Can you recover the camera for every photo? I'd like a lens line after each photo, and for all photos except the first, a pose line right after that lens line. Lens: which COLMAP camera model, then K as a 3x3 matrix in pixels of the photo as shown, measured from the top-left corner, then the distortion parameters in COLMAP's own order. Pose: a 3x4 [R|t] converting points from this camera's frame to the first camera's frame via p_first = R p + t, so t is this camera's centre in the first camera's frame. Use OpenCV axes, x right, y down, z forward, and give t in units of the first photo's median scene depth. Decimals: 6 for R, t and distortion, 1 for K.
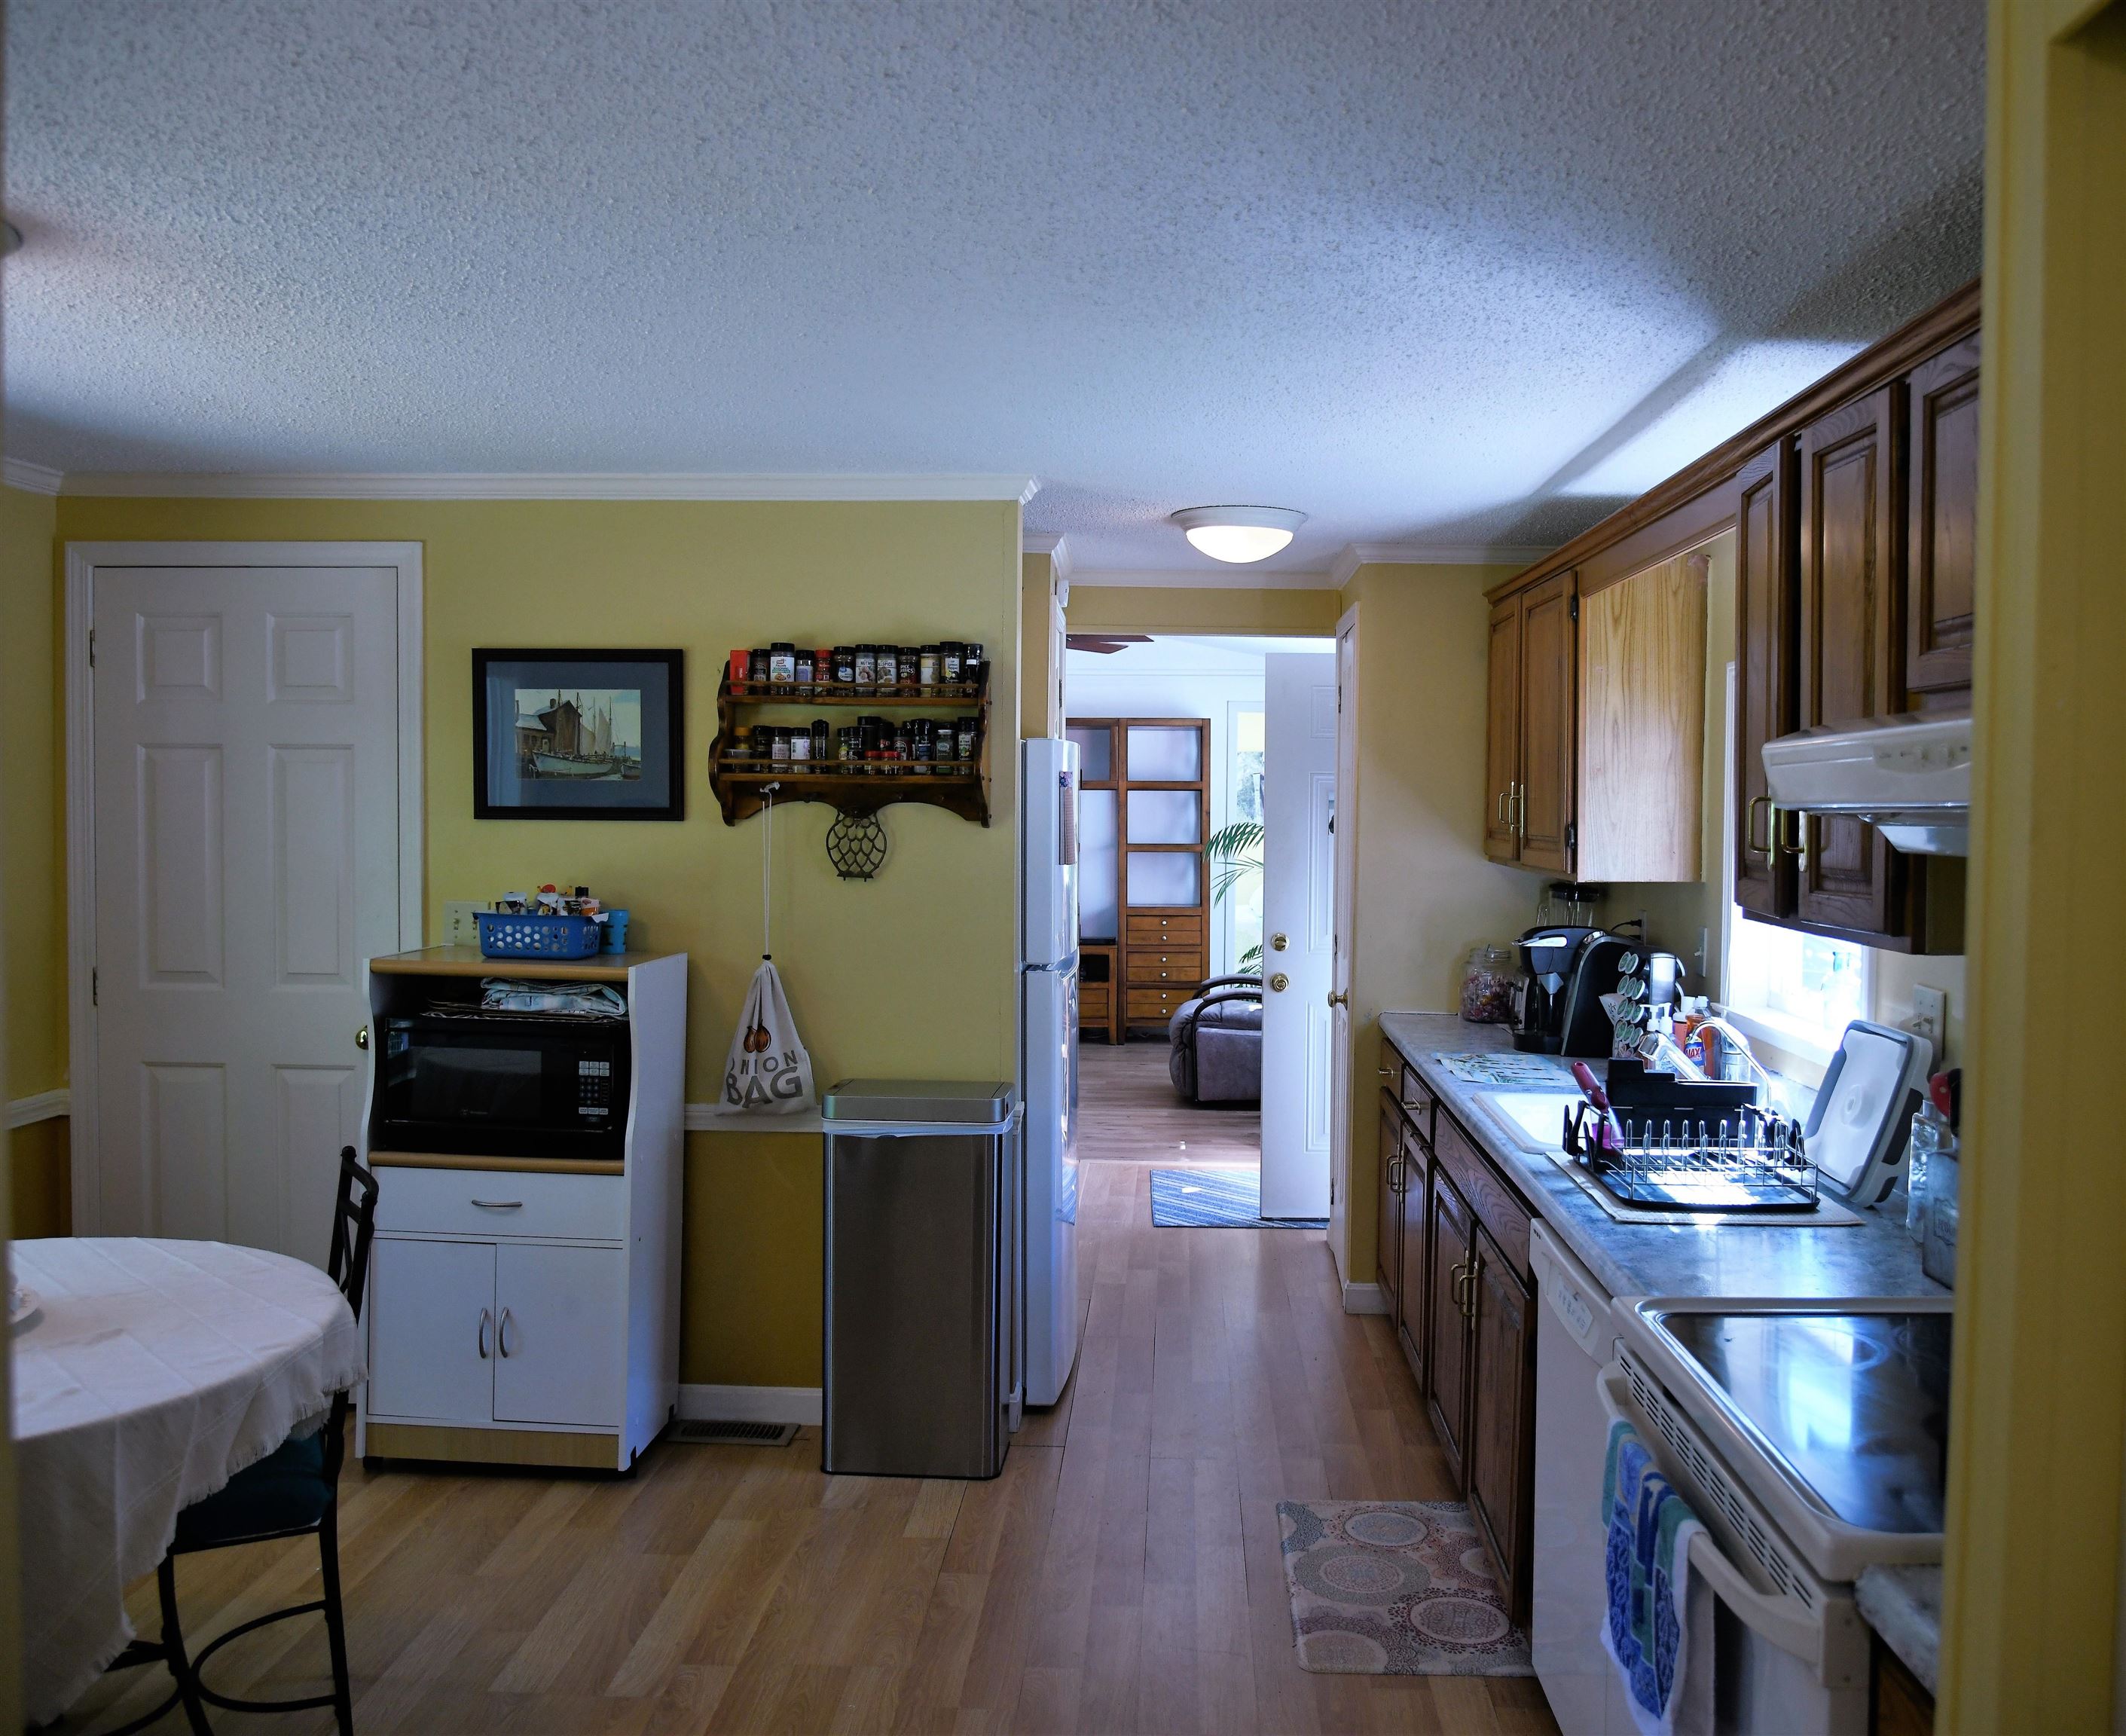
lens RADIAL K [[1769.8, 0, 1133.0], [0, 1769.8, 866.4], [0, 0, 1]] dist [-0.041250, 0.005234]
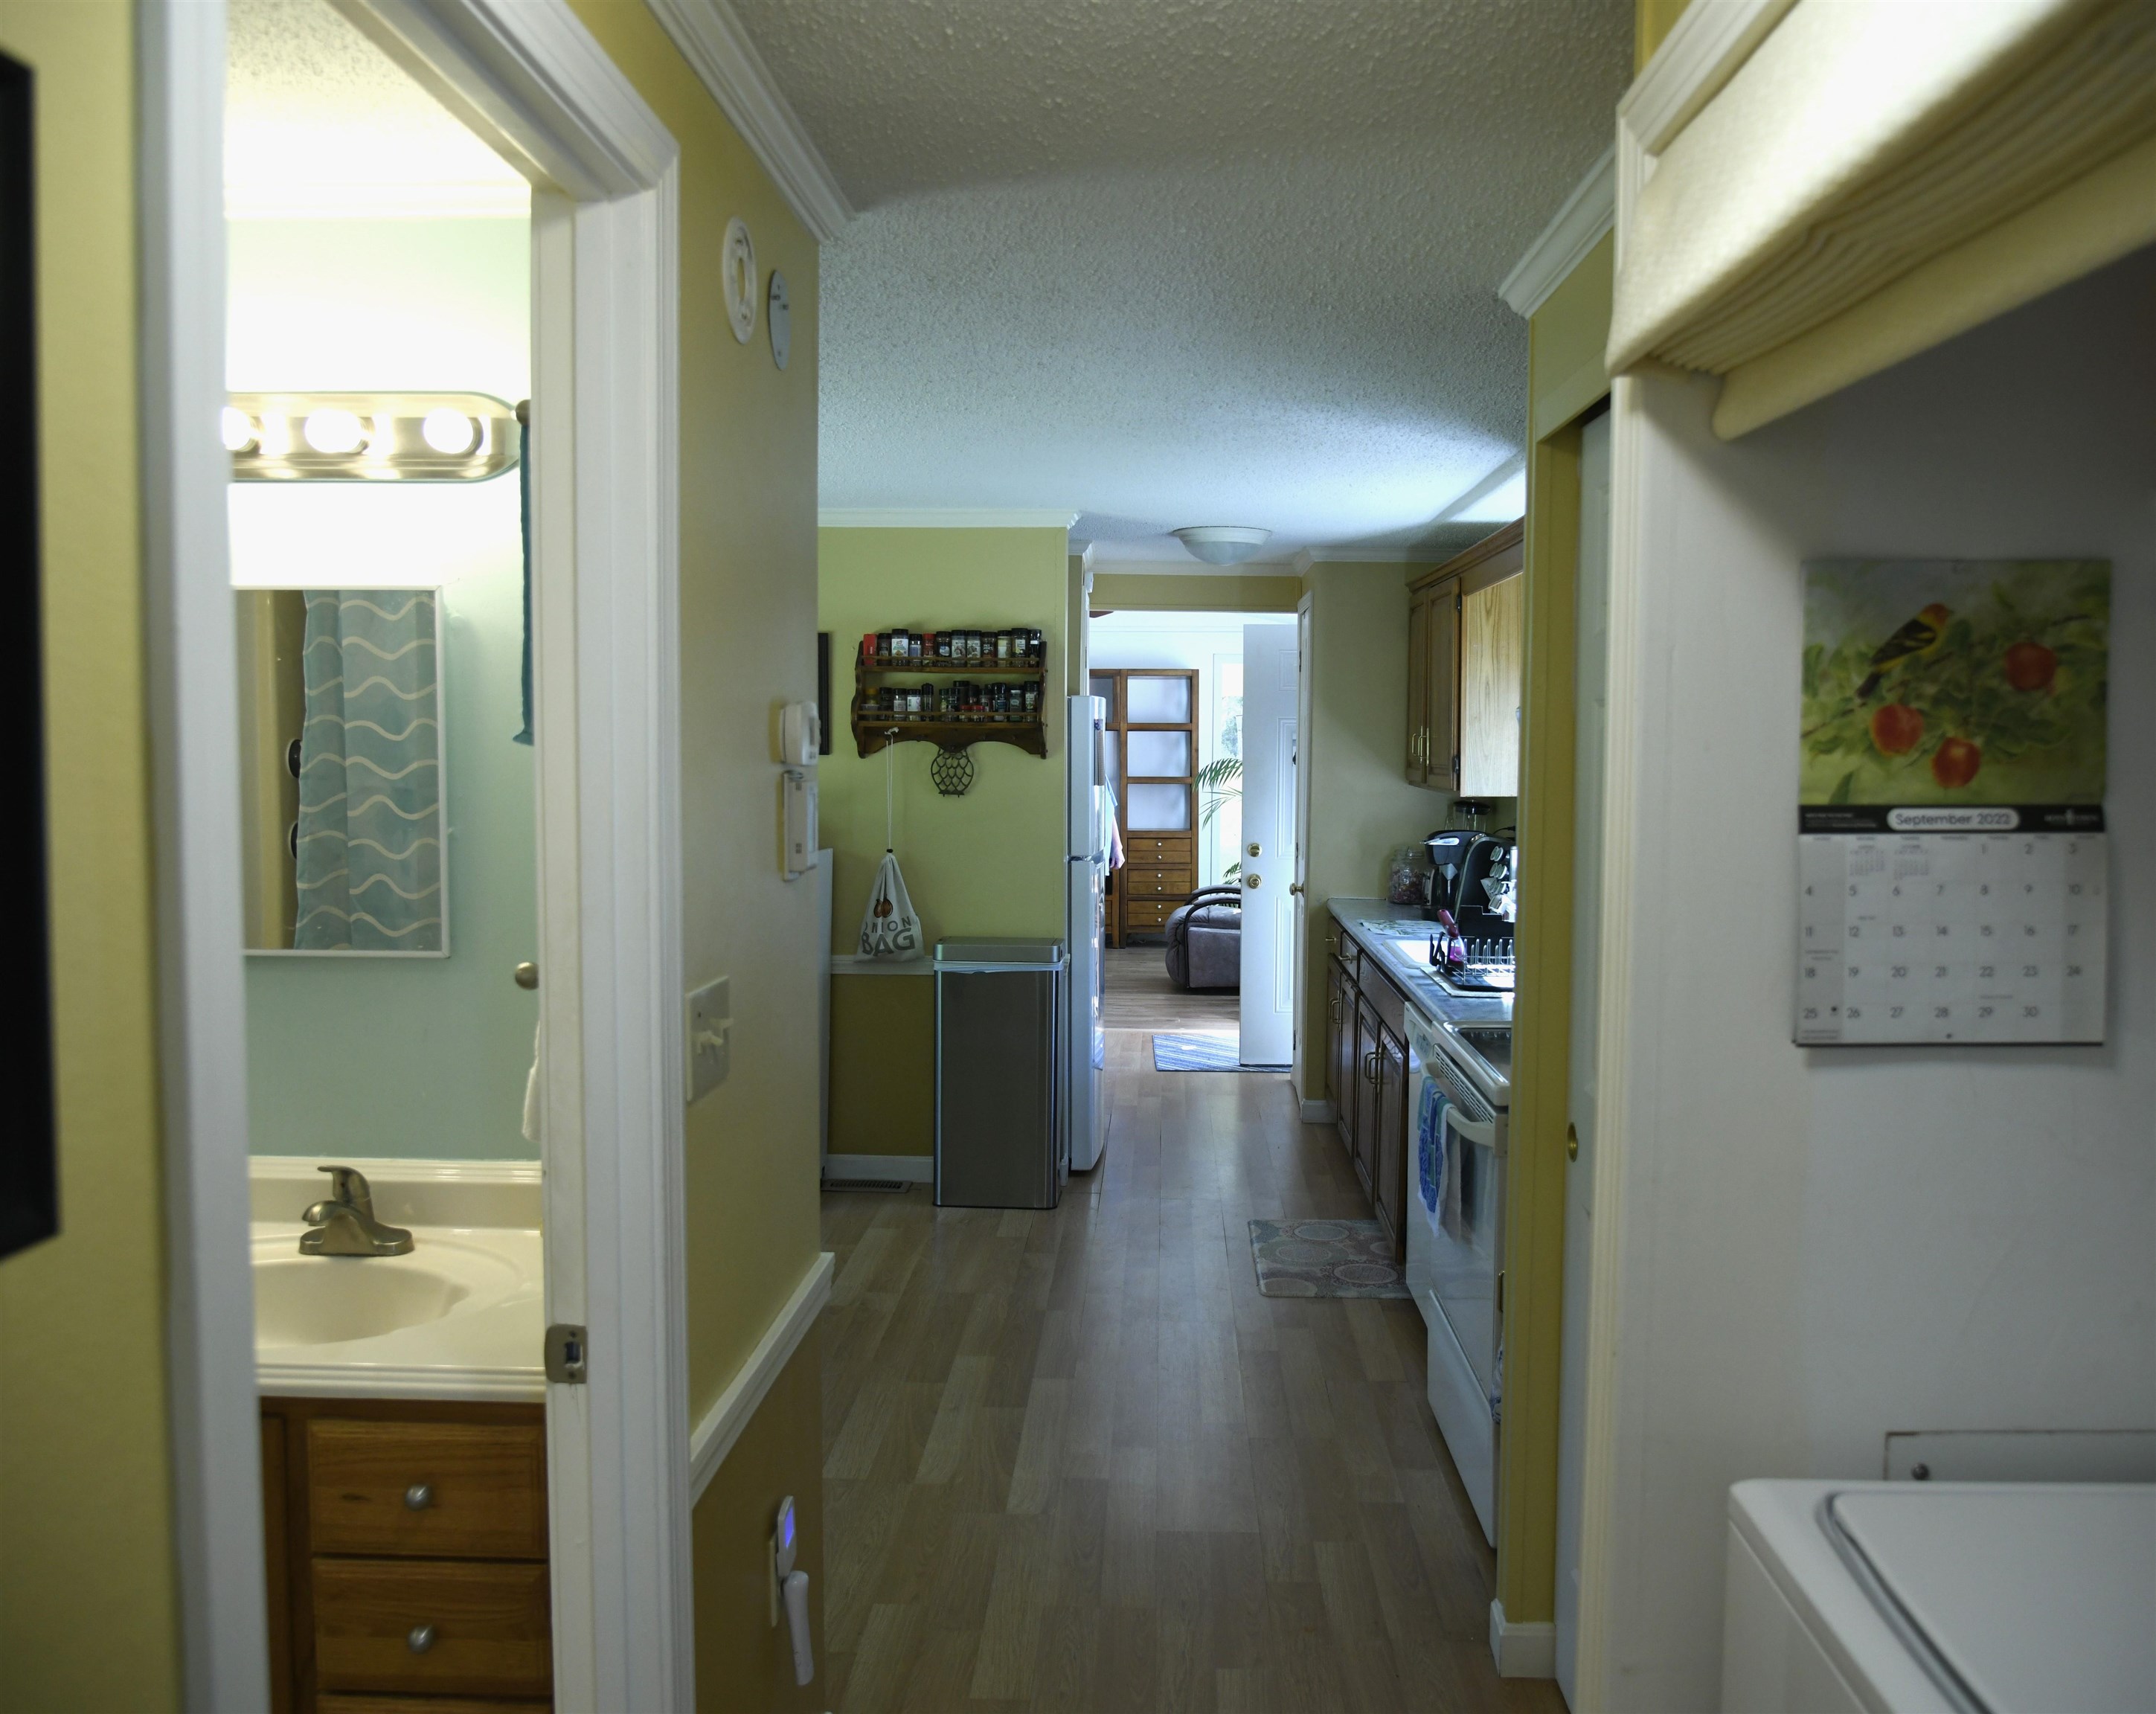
lens RADIAL K [[1746.4, 0, 1119.9], [0, 1746.4, 857.4], [0, 0, 1]] dist [-0.033685, 0.001363]
pose [[0.999999, -0.001602, 0.000201, -0.022888], [0.001596, 0.999544, 0.030160, 0.014989], [-0.000249, -0.030160, 0.999545, -0.407337]]
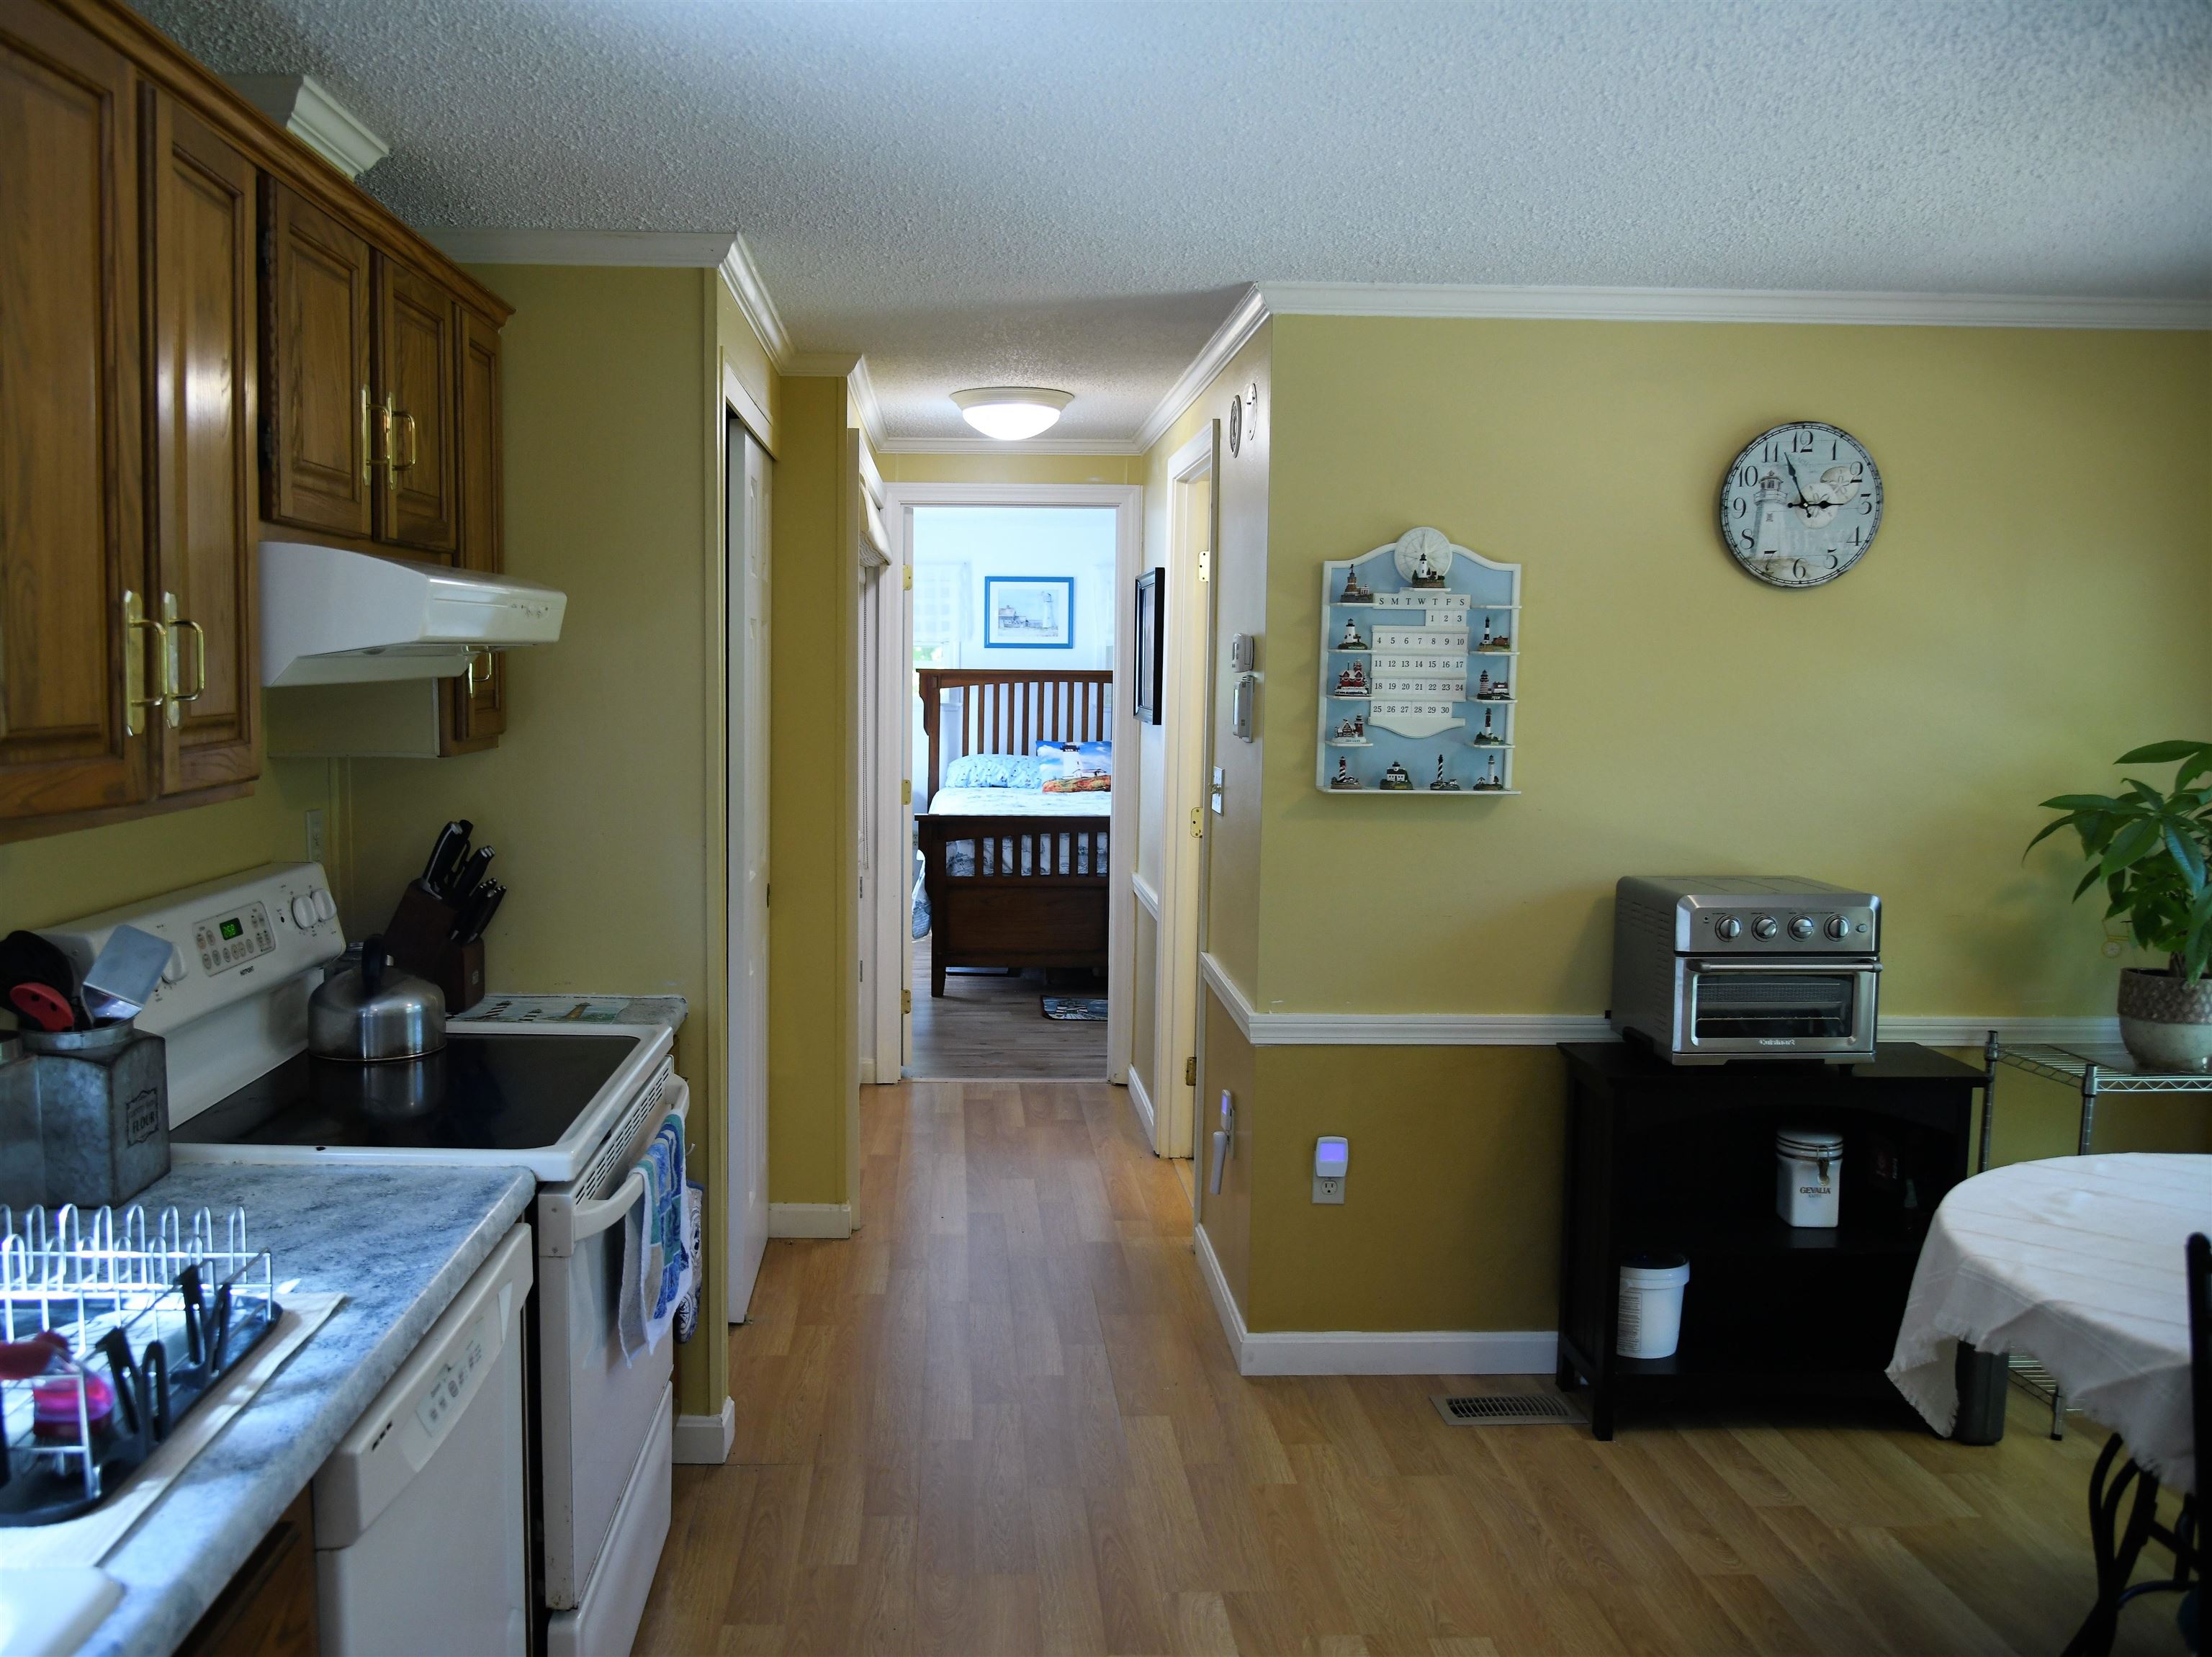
lens RADIAL K [[1709.8, 0, 953.9], [0, 1709.8, 829.7], [0, 0, 1]] dist [-0.050767, 0.008471]
pose [[-0.999523, -0.017090, -0.025718, 0.050303], [-0.020277, 0.991405, 0.129249, -0.030654], [0.023288, 0.129709, -0.991279, 1.037494]]
